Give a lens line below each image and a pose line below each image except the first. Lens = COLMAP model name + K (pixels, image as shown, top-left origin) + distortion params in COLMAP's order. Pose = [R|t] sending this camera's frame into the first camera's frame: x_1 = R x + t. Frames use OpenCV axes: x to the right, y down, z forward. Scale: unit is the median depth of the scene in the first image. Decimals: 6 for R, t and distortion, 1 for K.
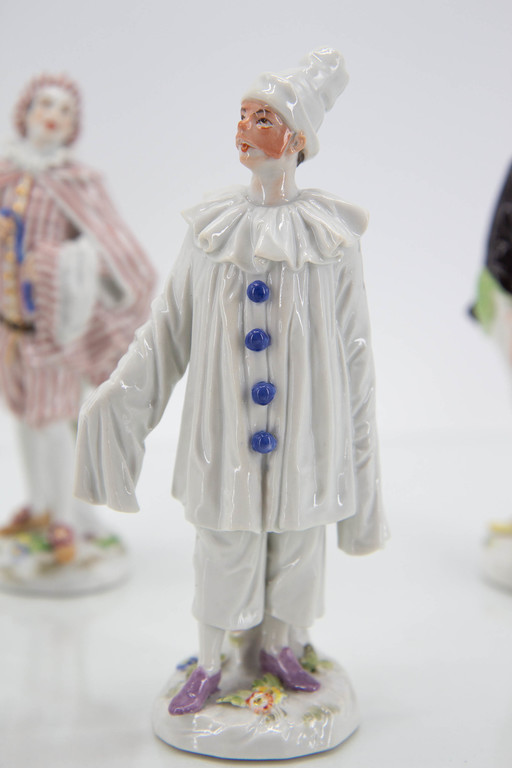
lens RADIAL K [[1661.8, 0, 256.0], [0, 1661.8, 384.0], [0, 0, 1]] dist [0.040483, 0.168548]
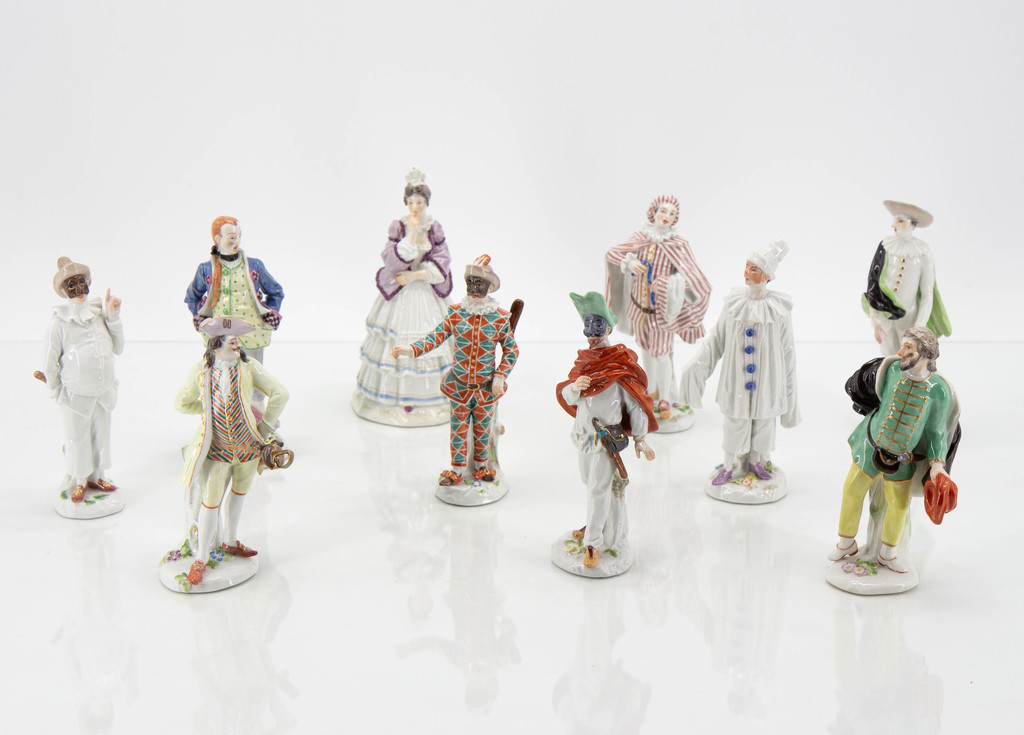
lens RADIAL K [[1624.4, 0, 512.0], [0, 1624.4, 367.5], [0, 0, 1]] dist [0.007835, 0.006084]
pose [[0.984491, 0.038077, -0.171254, 0.069328], [-0.019482, 0.993853, 0.108981, -0.258985], [0.174351, -0.103954, 0.979181, -1.543280]]
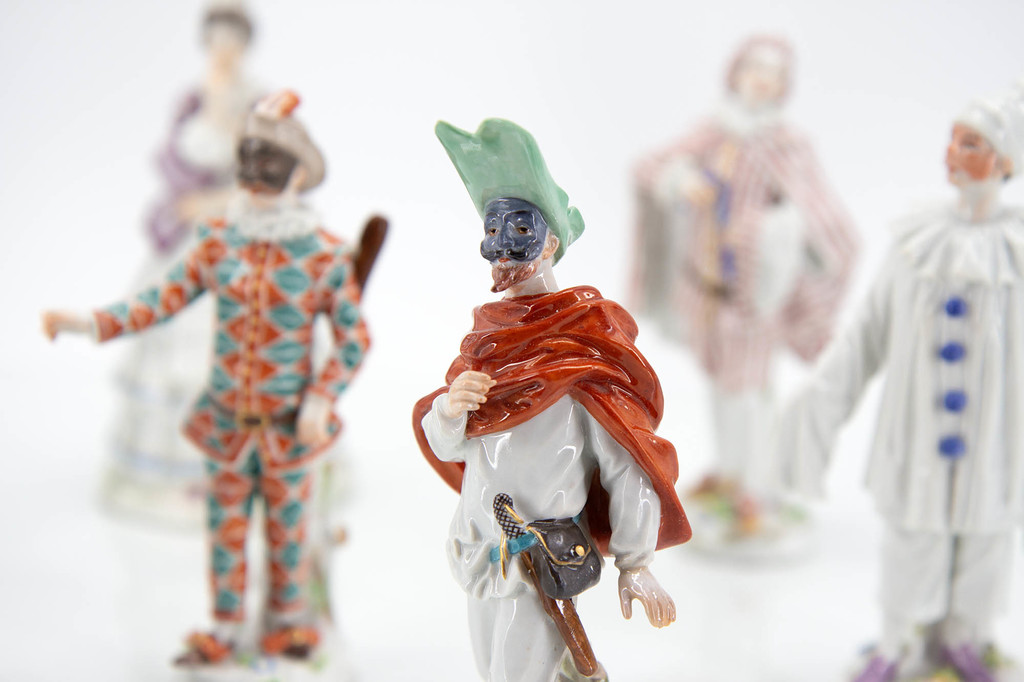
lens RADIAL K [[2157.9, 0, 491.3], [0, 2157.9, 344.2], [0, 0, 1]] dist [0.073327, 0.411784]
pose [[0.972517, 0.061419, -0.224587, 0.023508], [-0.052733, 0.997618, 0.044476, -0.071895], [0.226783, -0.031411, 0.973439, -0.377317]]
